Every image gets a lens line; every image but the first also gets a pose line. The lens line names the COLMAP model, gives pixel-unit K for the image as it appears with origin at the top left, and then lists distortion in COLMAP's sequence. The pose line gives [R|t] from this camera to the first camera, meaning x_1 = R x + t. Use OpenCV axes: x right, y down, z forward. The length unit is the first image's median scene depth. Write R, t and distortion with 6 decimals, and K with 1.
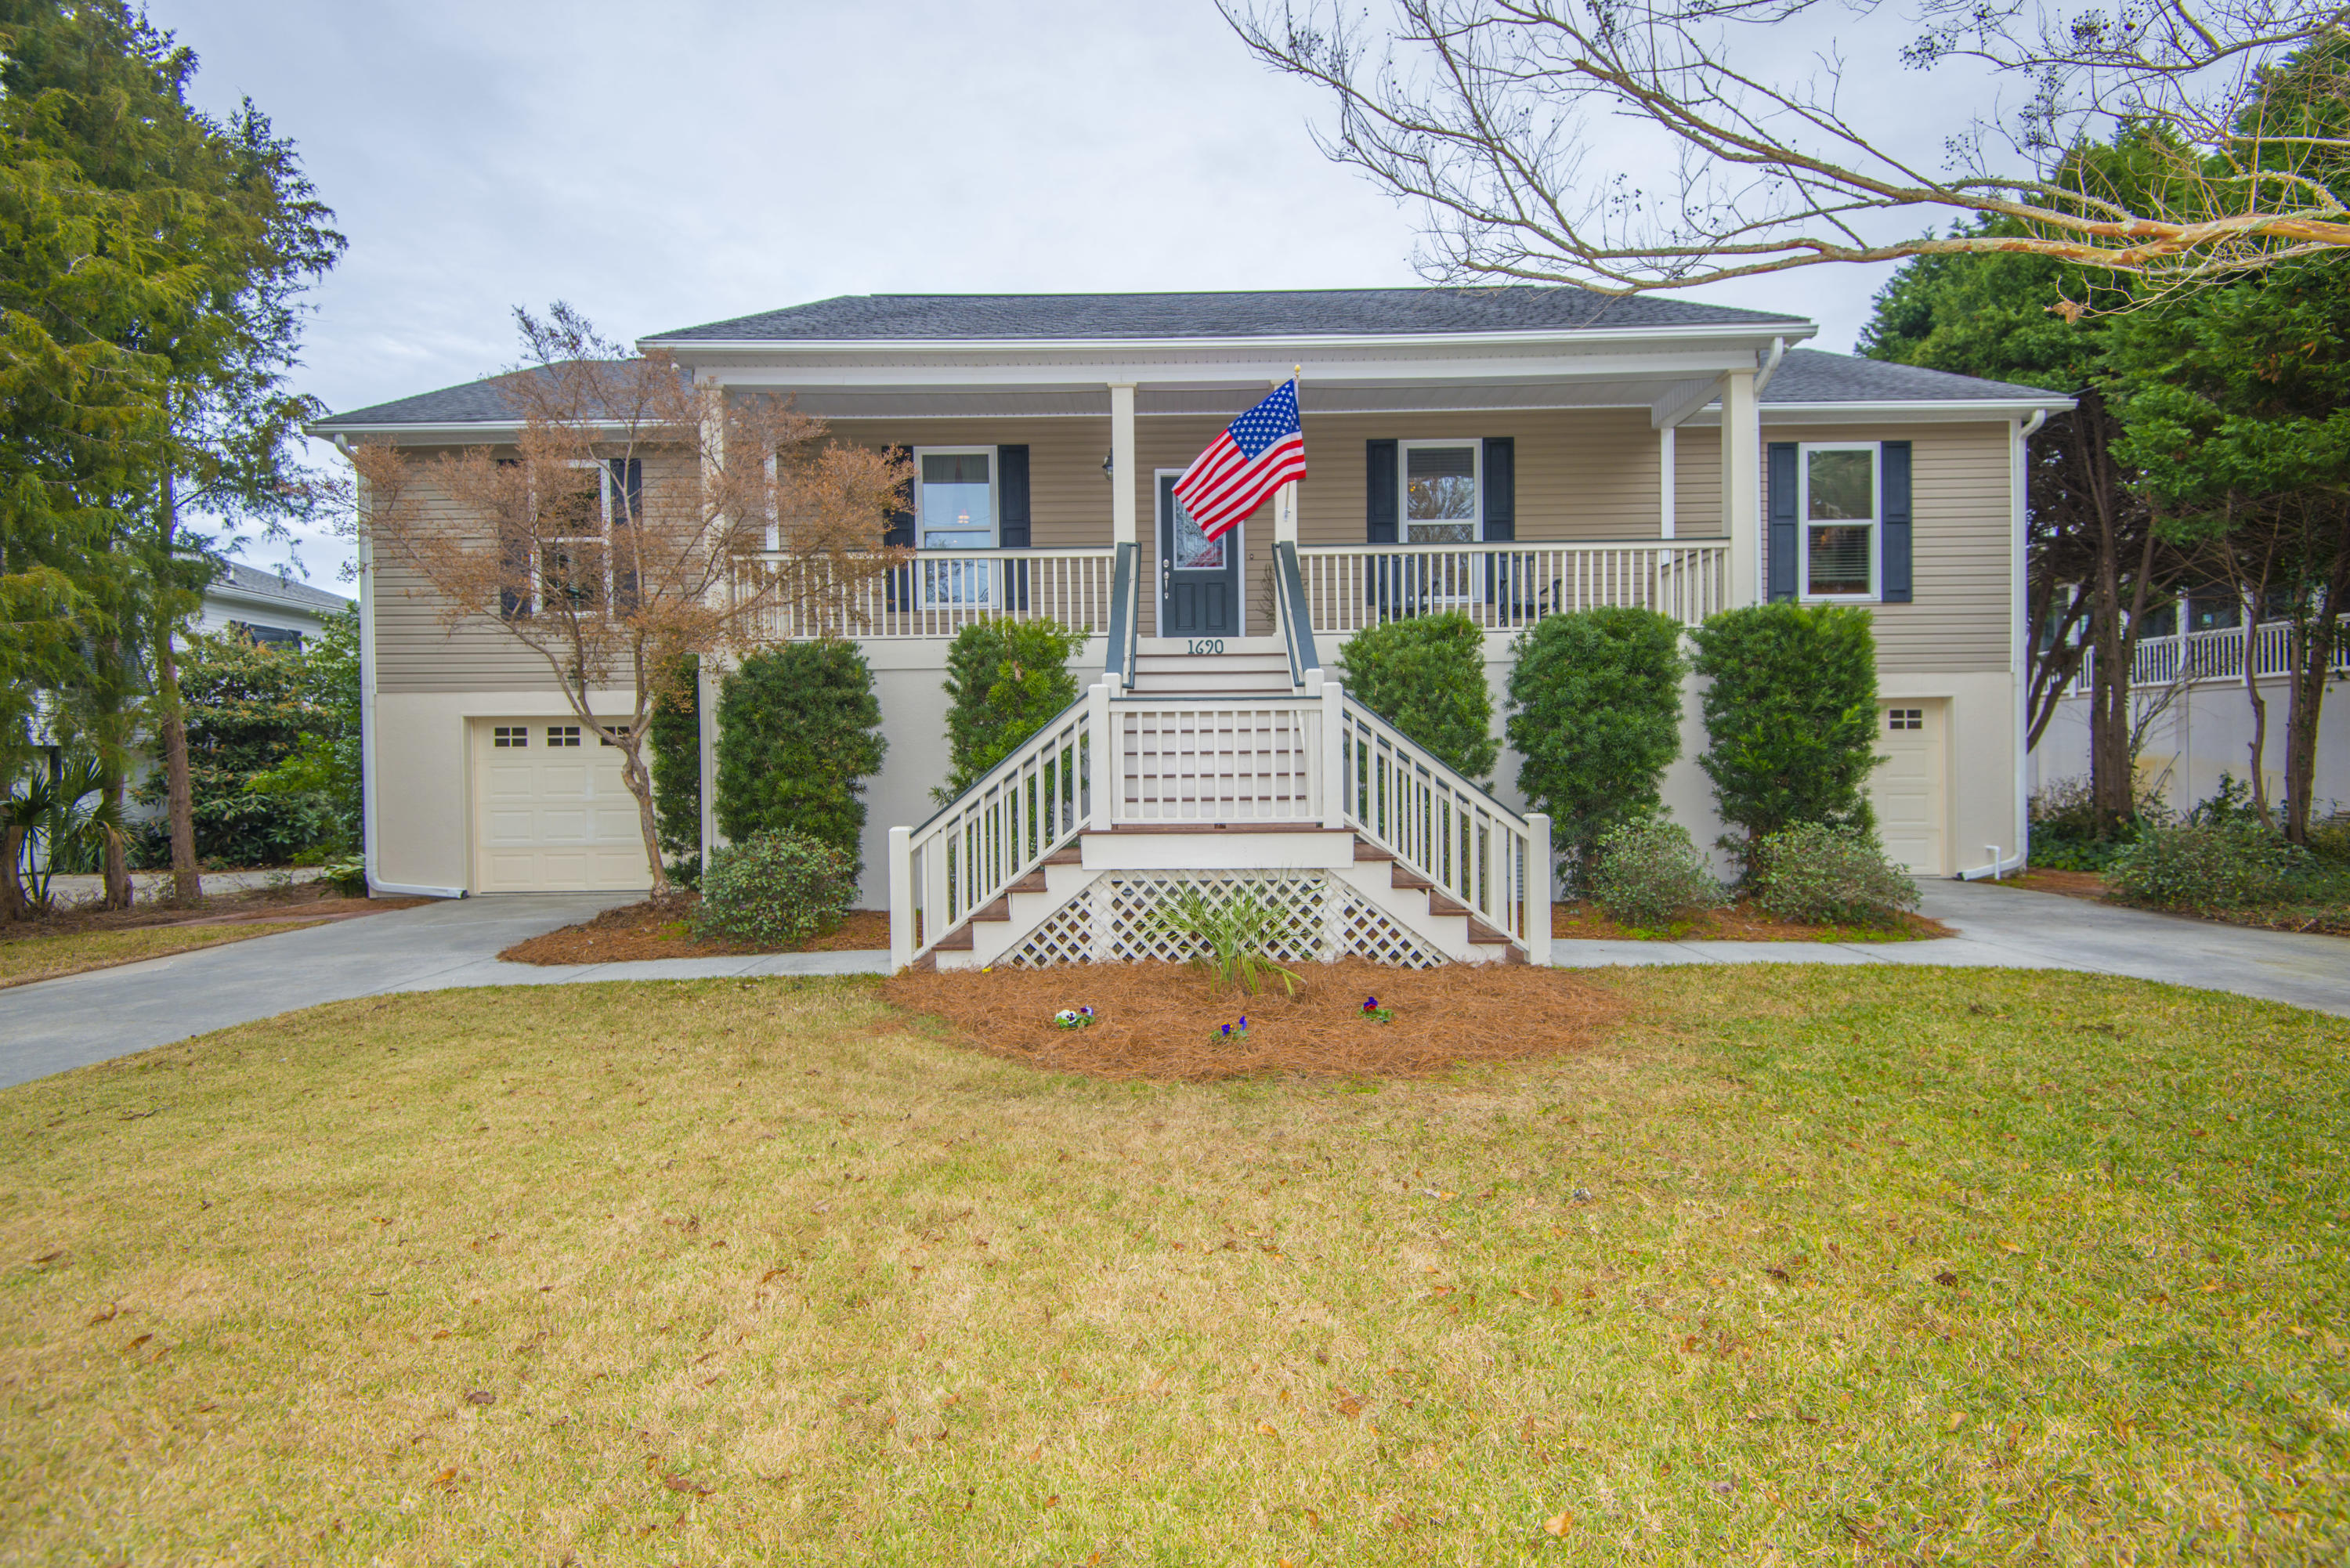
lens RADIAL K [[1063.7, 0, 1177.6], [0, 1063.7, 776.0], [0, 0, 1]] dist [0.047871, -0.027690]
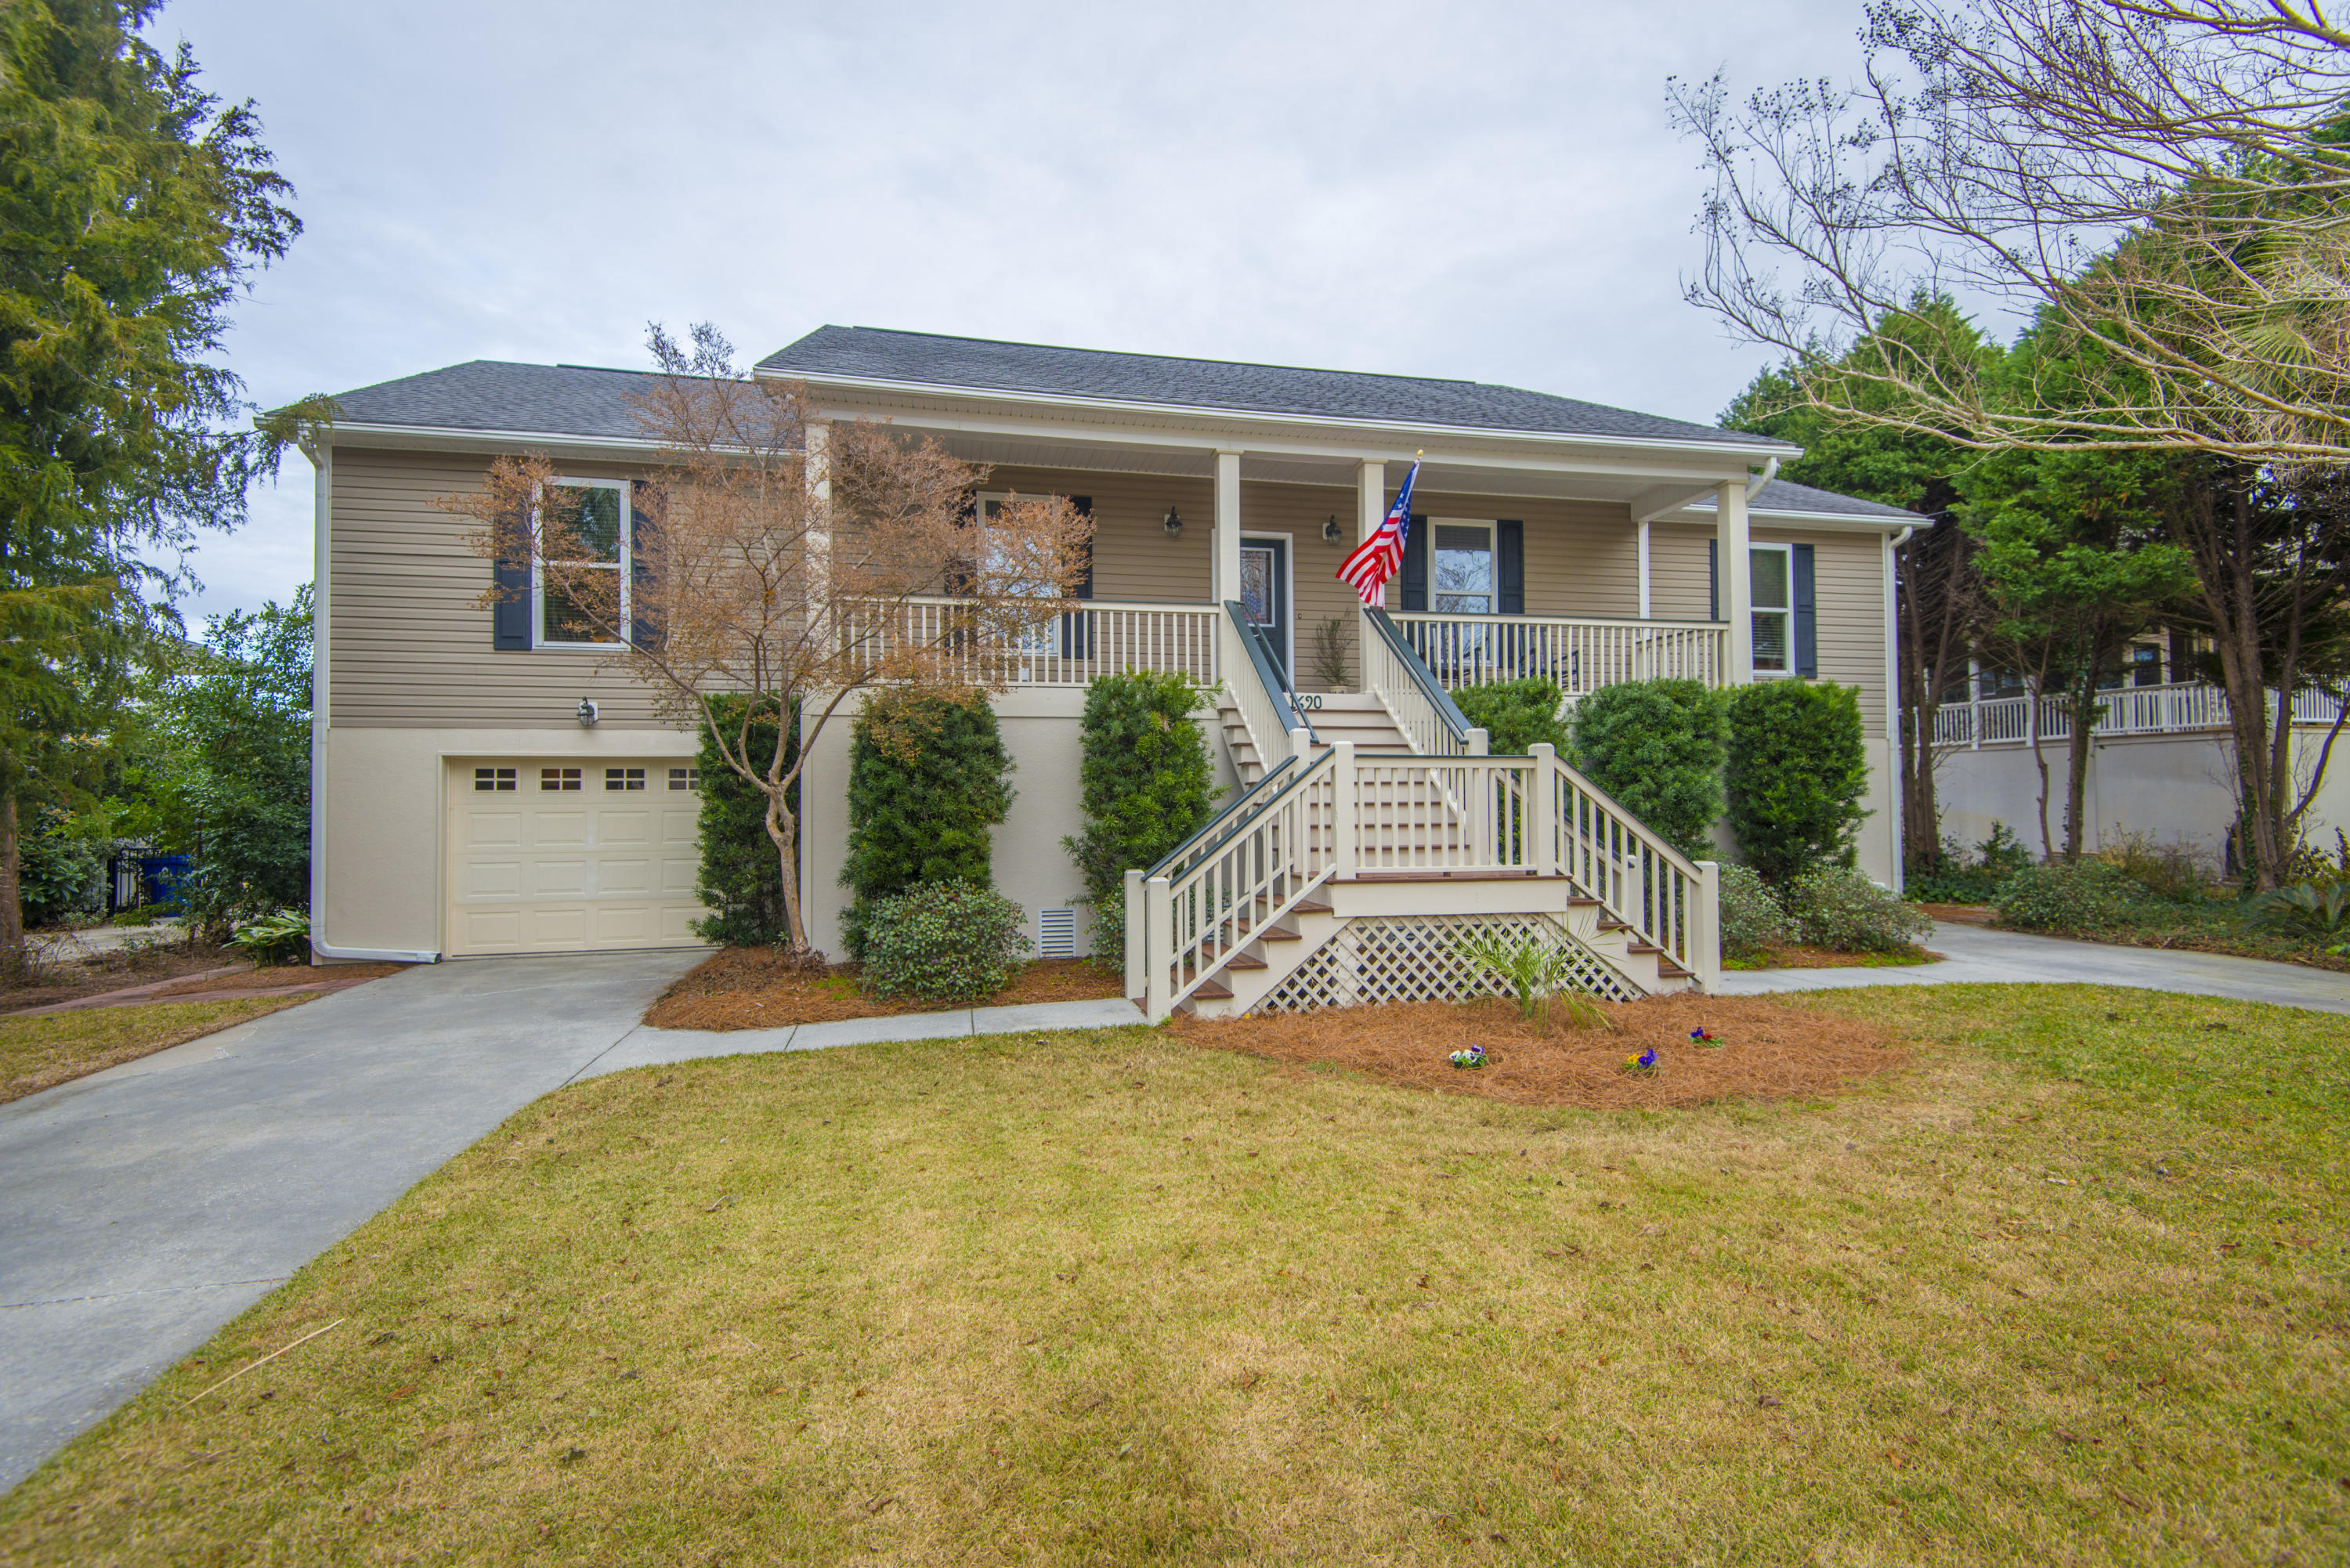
lens RADIAL K [[1063.7, 0, 1177.6], [0, 1063.7, 776.0], [0, 0, 1]] dist [0.047871, -0.027690]
pose [[0.975121, 0.010461, 0.221427, -0.368060], [-0.002205, 0.999294, -0.037497, -0.009281], [-0.221663, 0.036075, 0.974456, -0.000050]]
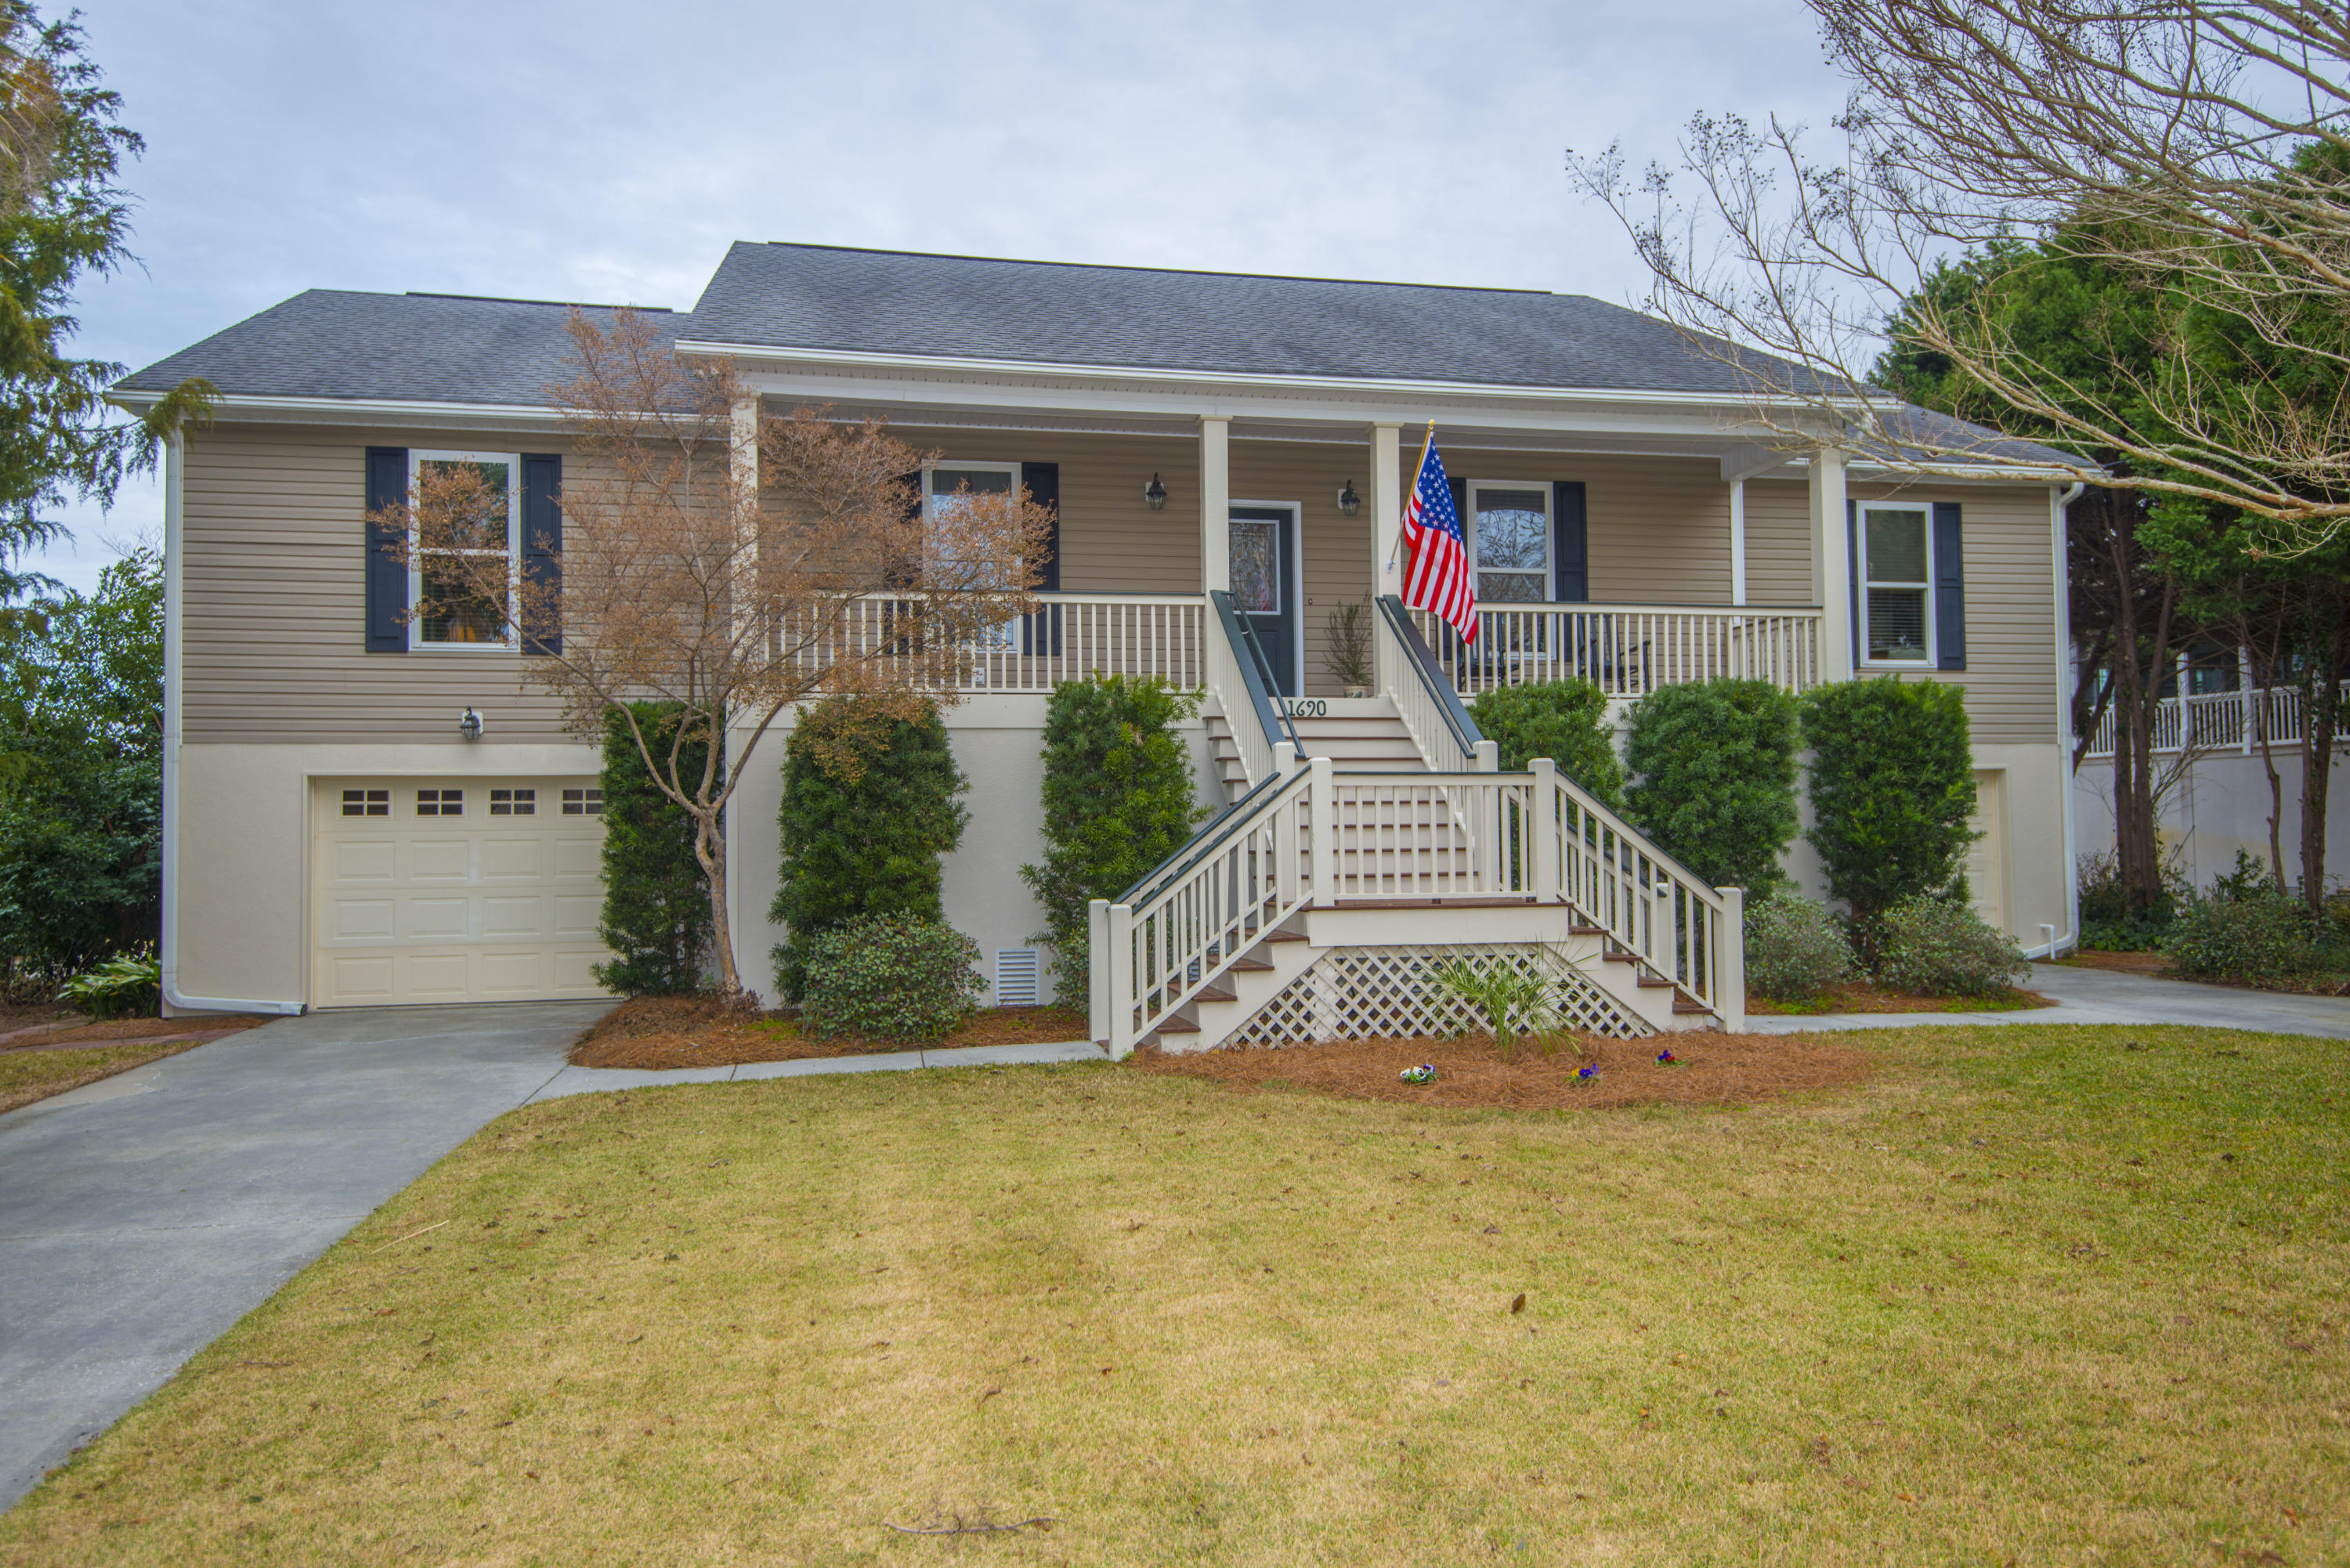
lens RADIAL K [[1565.6, 0, 1173.1], [0, 1565.6, 780.9], [0, 0, 1]] dist [0.052599, -0.045509]
pose [[0.979896, 0.007834, 0.199357, -0.388382], [0.001342, 0.998947, -0.045850, 0.001006], [-0.199507, 0.045196, 0.978854, -0.306651]]
